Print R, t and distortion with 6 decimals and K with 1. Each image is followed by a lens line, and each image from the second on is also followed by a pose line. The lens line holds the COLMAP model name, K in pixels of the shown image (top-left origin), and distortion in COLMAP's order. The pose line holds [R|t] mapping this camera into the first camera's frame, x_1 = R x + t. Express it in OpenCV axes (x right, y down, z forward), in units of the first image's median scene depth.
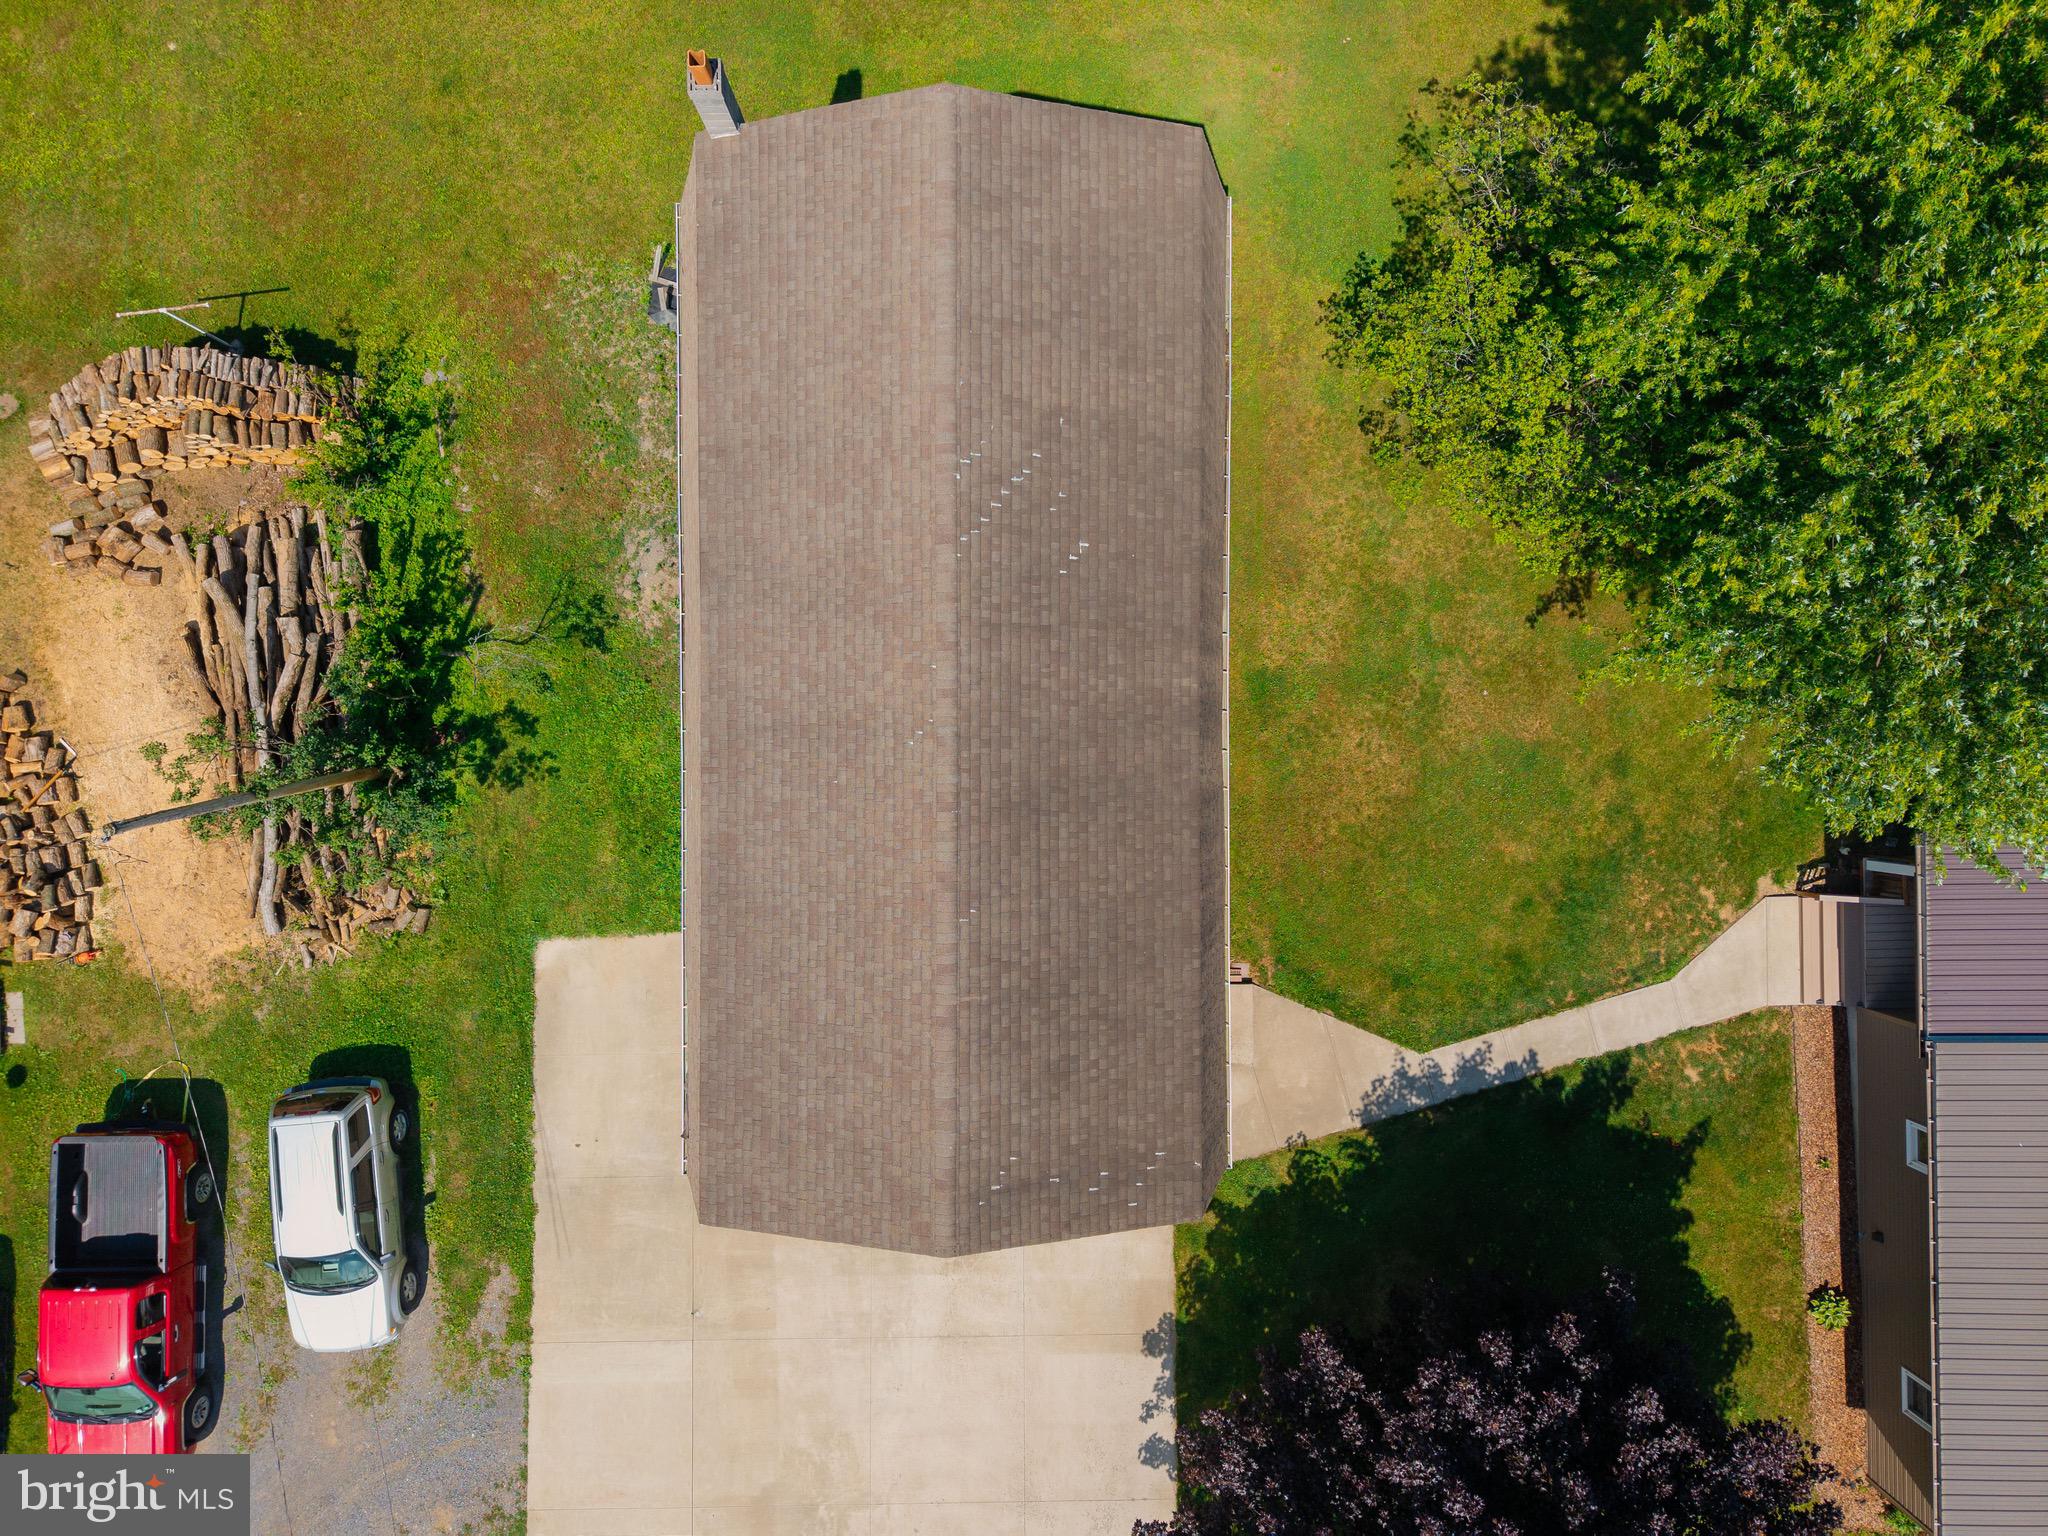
lens RADIAL K [[1460.7, 0, 1024.0], [0, 1460.7, 768.0], [0, 0, 1]] dist [0.008956, -0.013603]
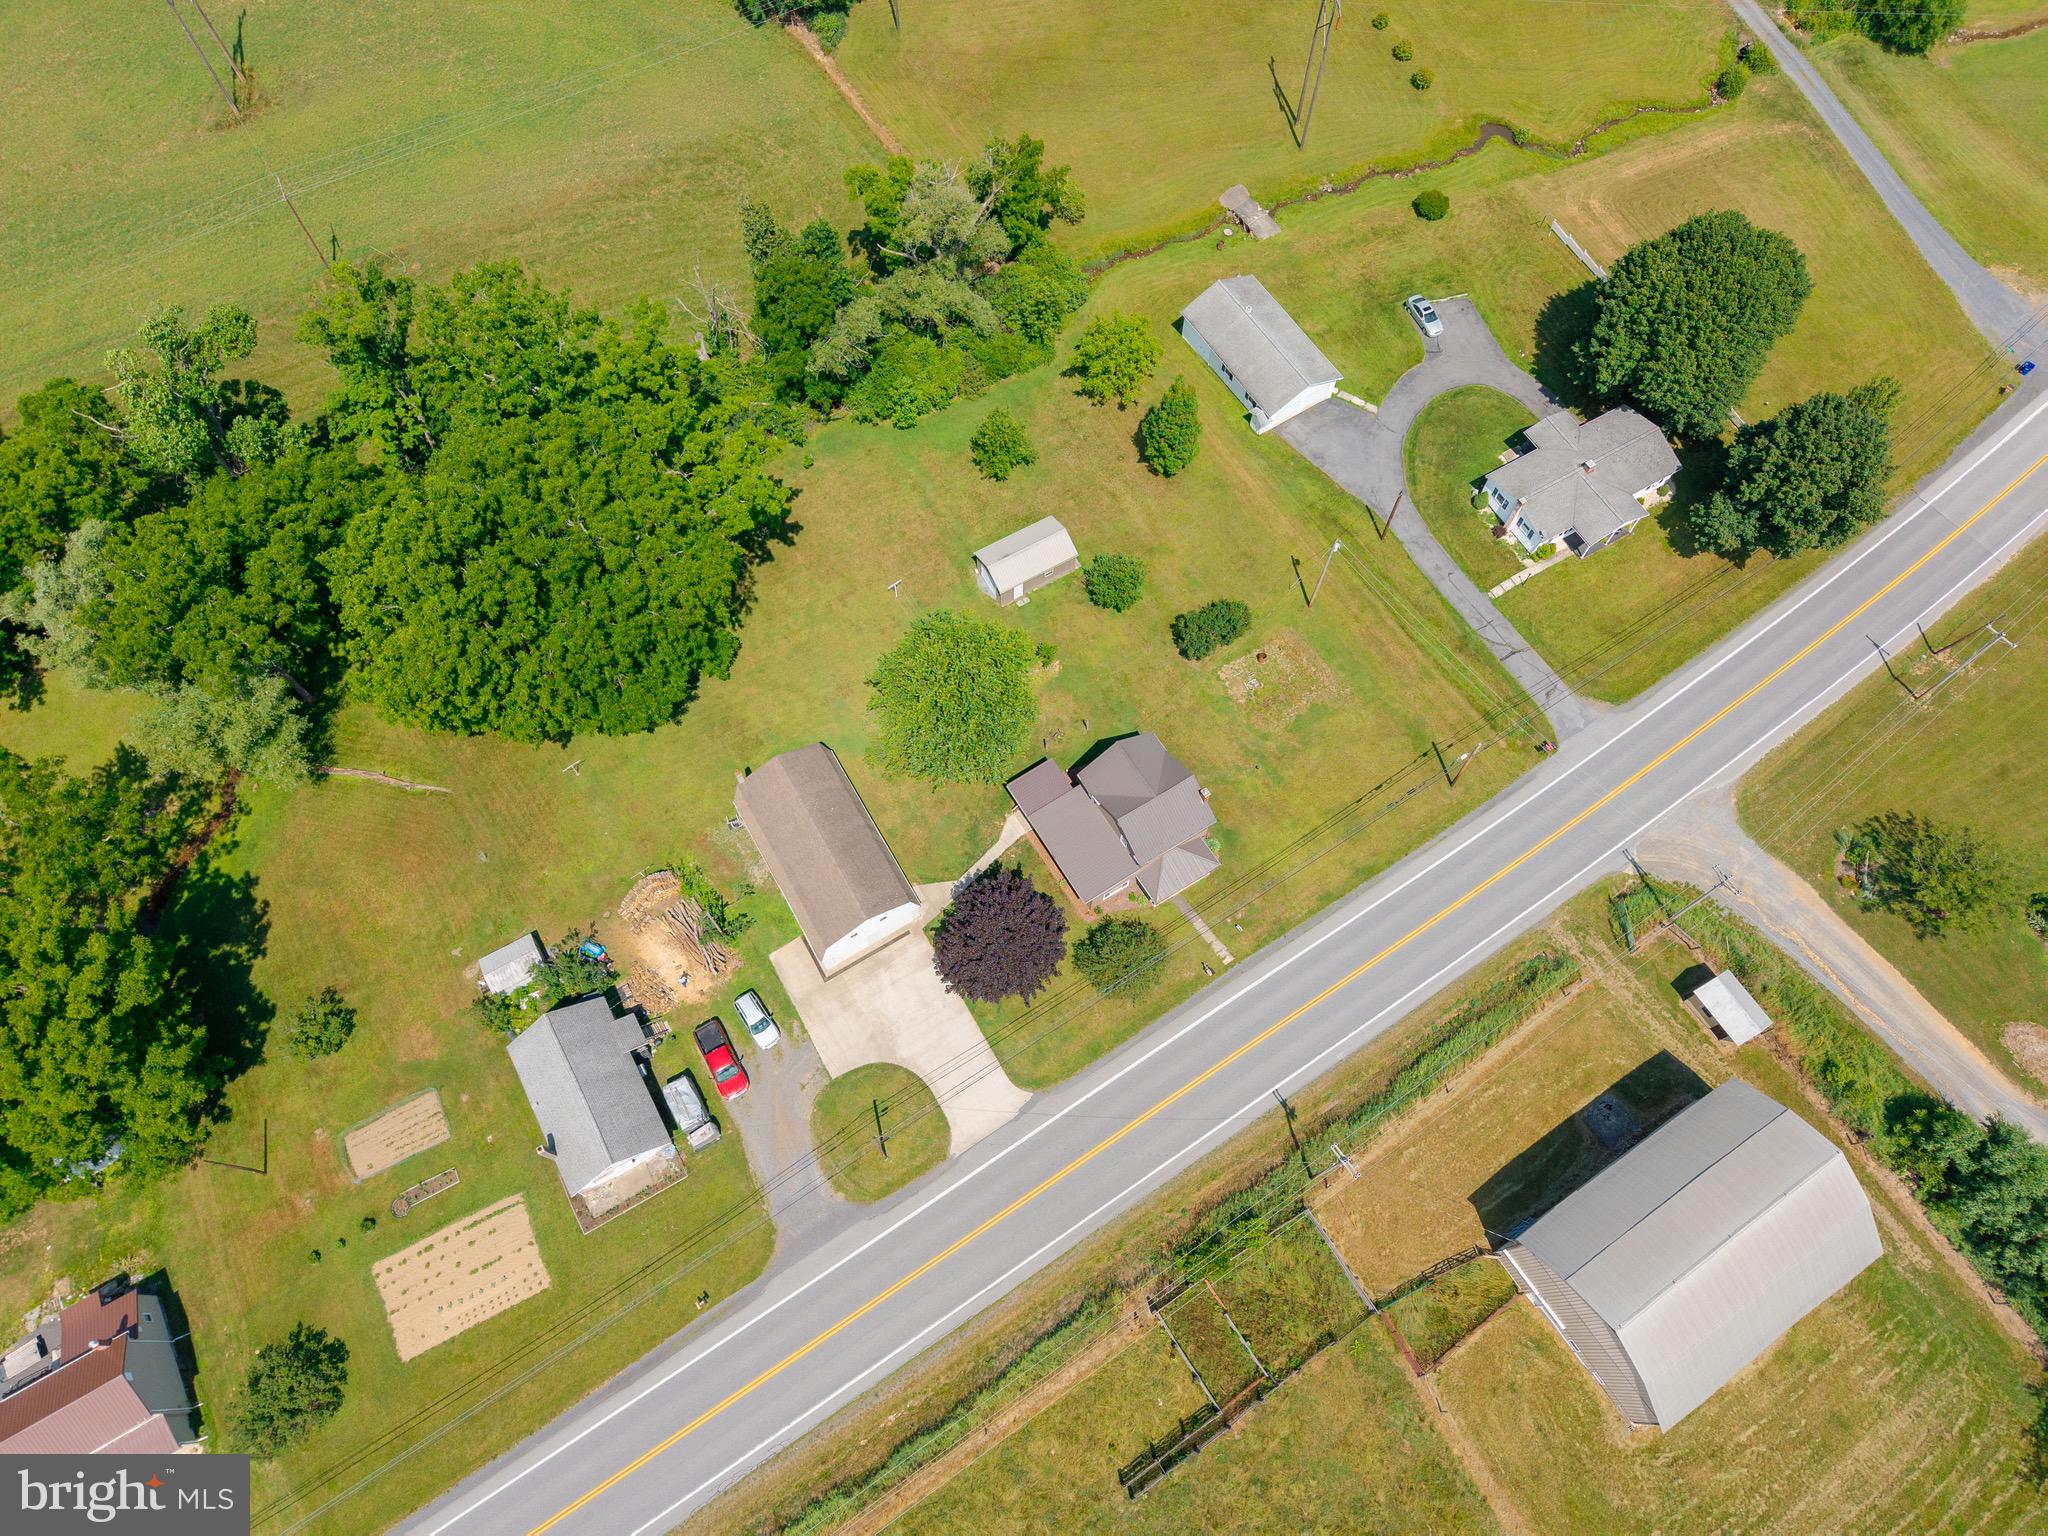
lens RADIAL K [[1381.3, 0, 1024.0], [0, 1381.3, 768.0], [0, 0, 1]] dist [0.023176, -0.014507]
pose [[0.864177, -0.459030, 0.206129, -0.264941], [0.503121, 0.781602, -0.368738, 1.598639], [0.008151, 0.422363, 0.906390, -3.010904]]
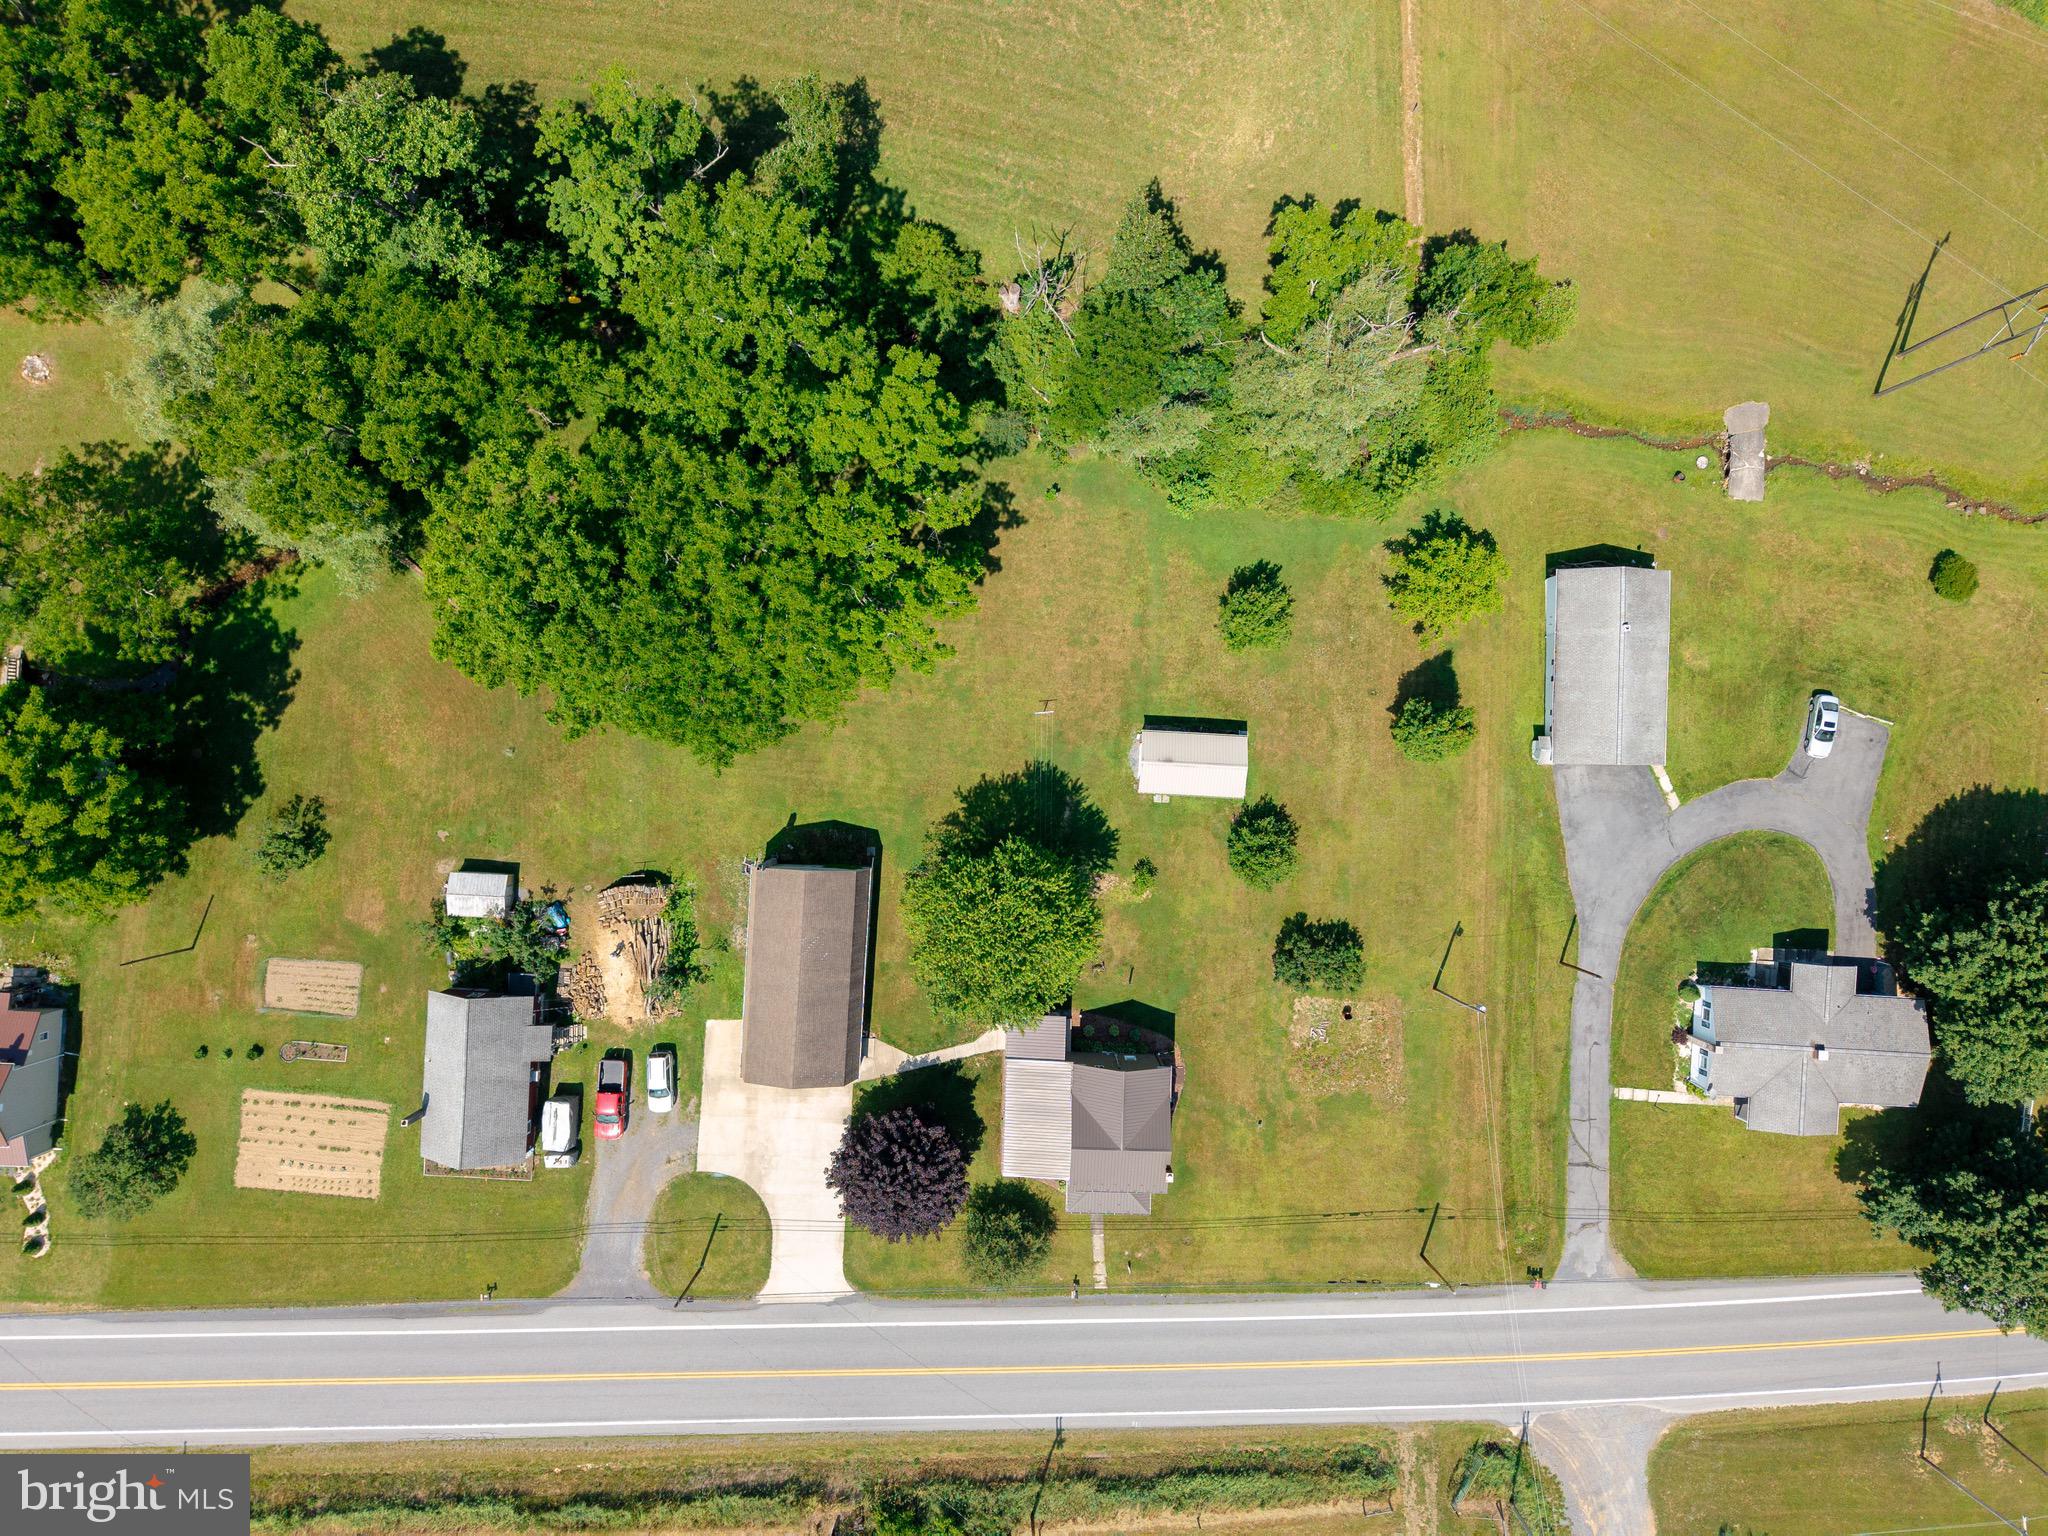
lens RADIAL K [[1381.3, 0, 1024.0], [0, 1381.3, 768.0], [0, 0, 1]] dist [0.023176, -0.014507]
pose [[0.998589, 0.052534, 0.007788, 0.522850], [-0.052394, 0.998477, -0.017253, -0.596656], [-0.008682, 0.016821, 0.999821, -3.069465]]
